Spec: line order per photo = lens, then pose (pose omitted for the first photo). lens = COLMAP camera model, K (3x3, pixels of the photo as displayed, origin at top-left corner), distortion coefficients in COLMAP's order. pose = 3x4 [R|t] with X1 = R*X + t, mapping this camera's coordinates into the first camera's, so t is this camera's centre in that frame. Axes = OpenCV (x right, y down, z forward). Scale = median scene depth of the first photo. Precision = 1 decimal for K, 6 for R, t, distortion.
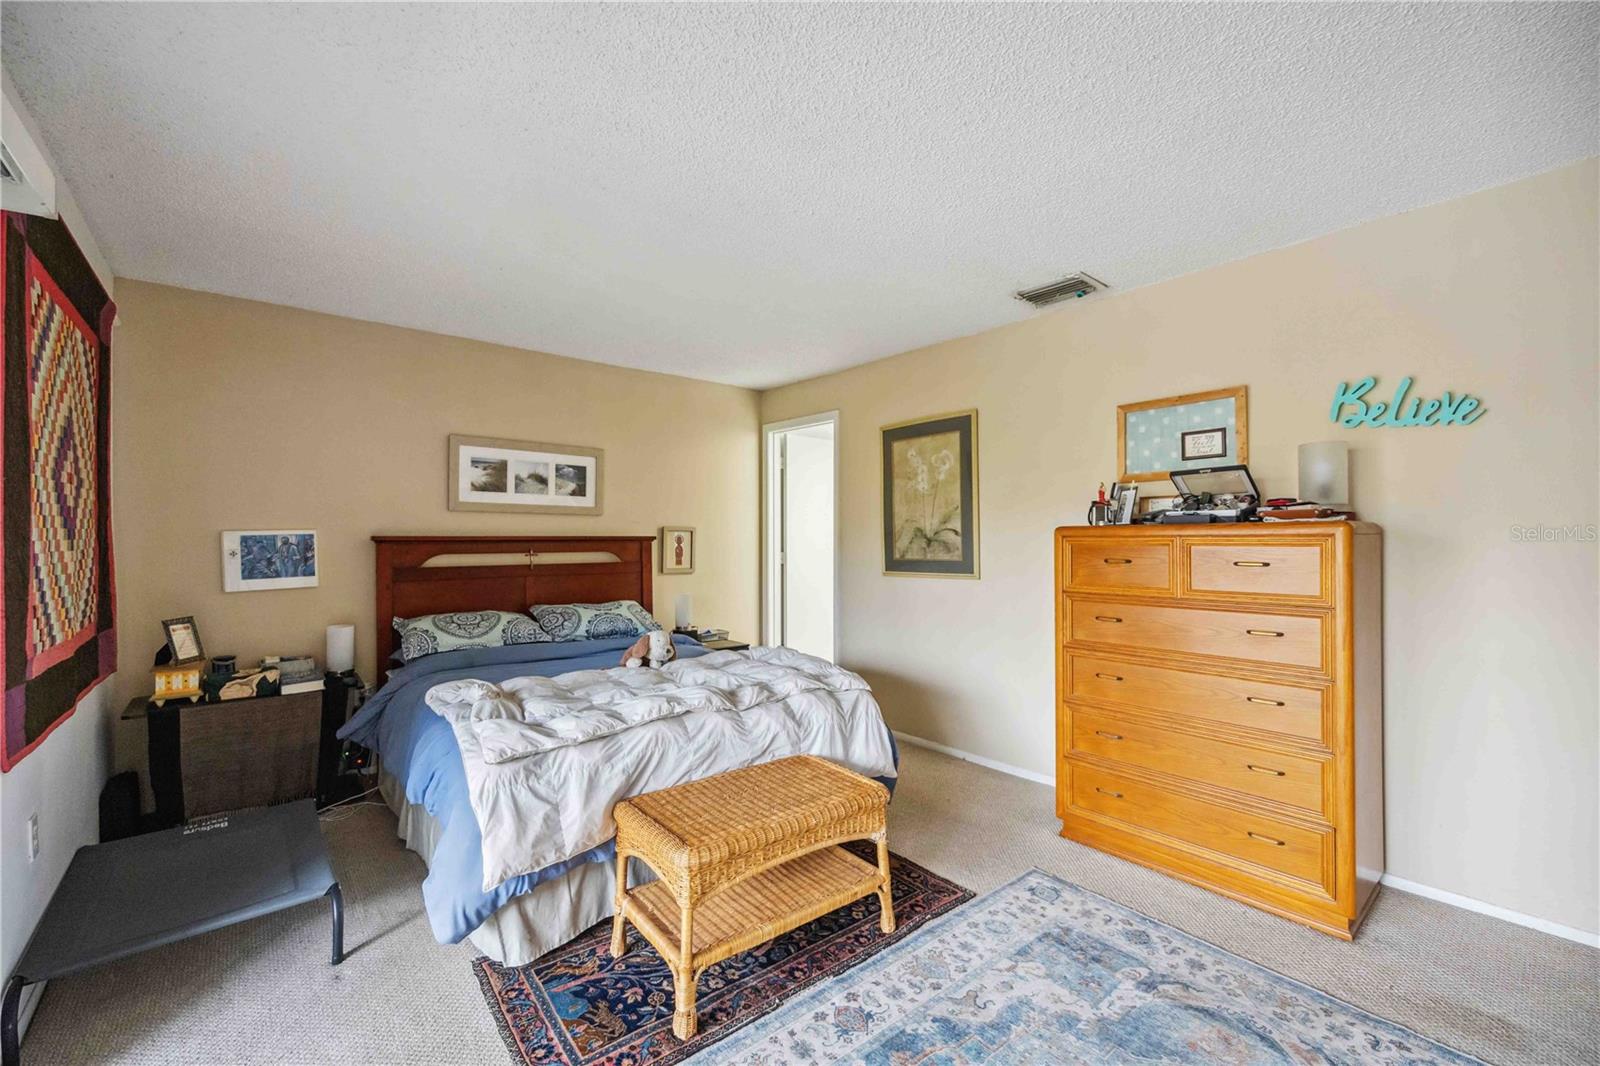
lens RADIAL K [[652.3, 0, 801.5], [0, 652.3, 536.4], [0, 0, 1]] dist [-0.000248, -0.000066]
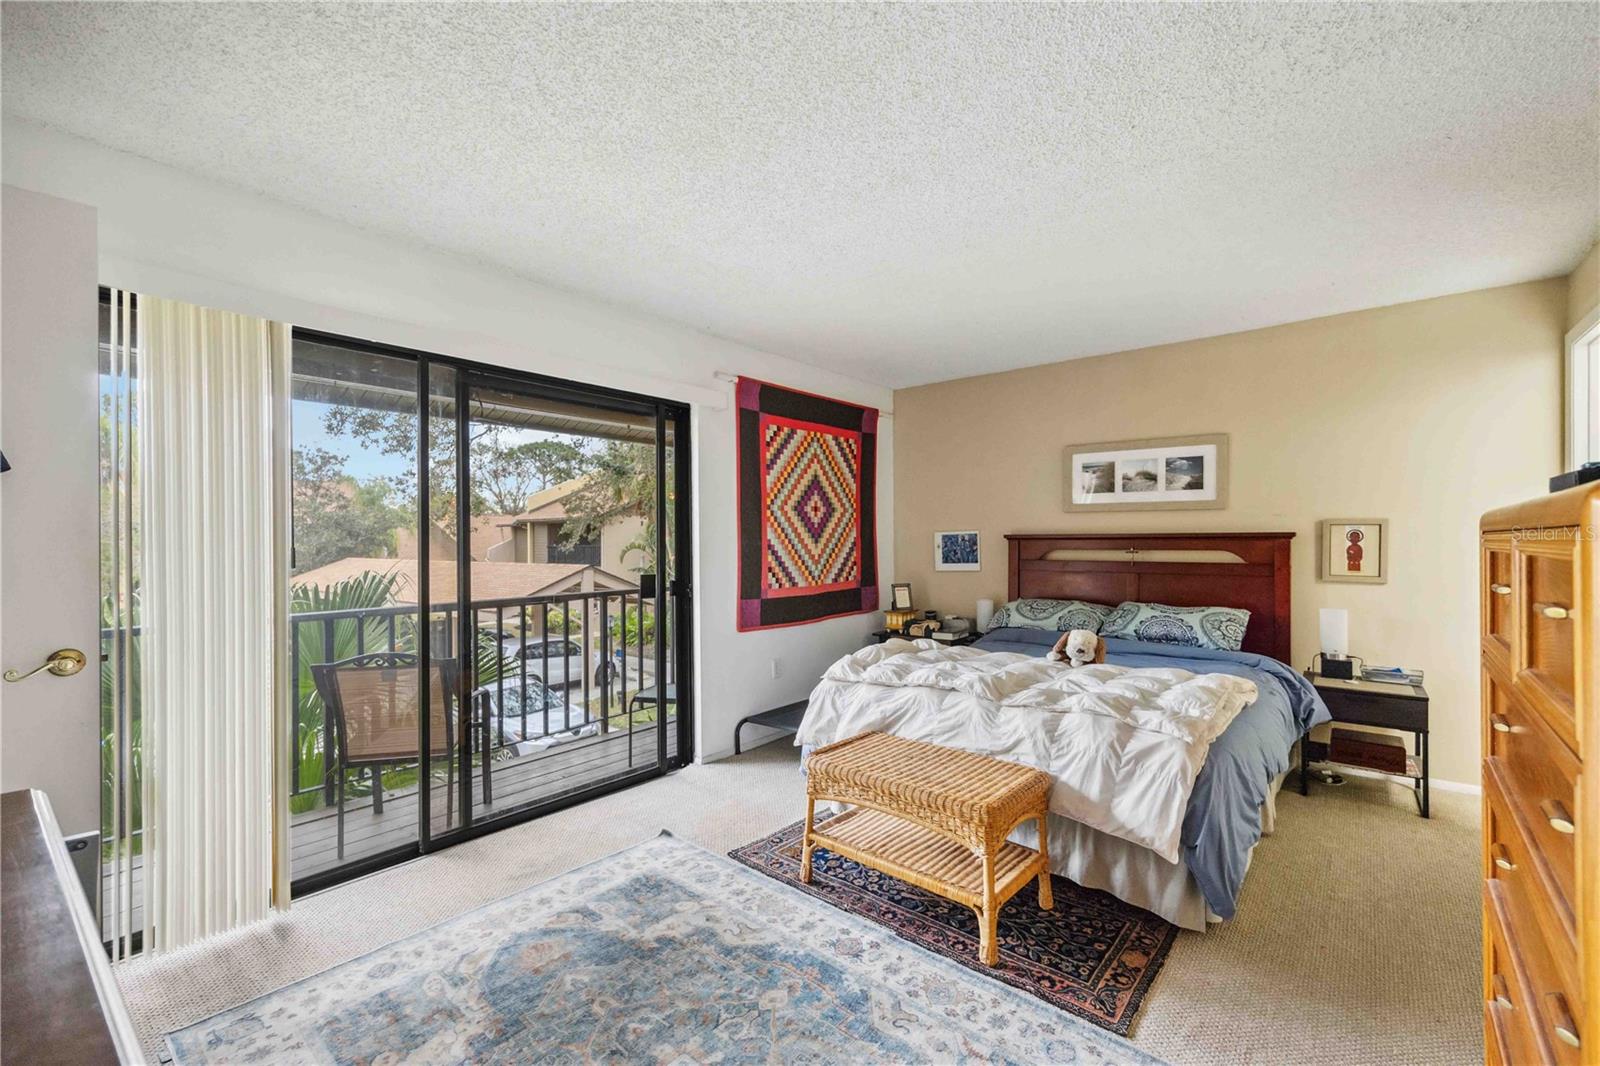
lens RADIAL K [[652.3, 0, 768.8], [0, 652.3, 537.8], [0, 0, 1]] dist [-0.000248, -0.000066]
pose [[0.162253, -0.001446, -0.986748, 0.519531], [0.008869, 0.999961, -0.000008, 0.001047], [0.986709, -0.008750, 0.162260, 0.288700]]
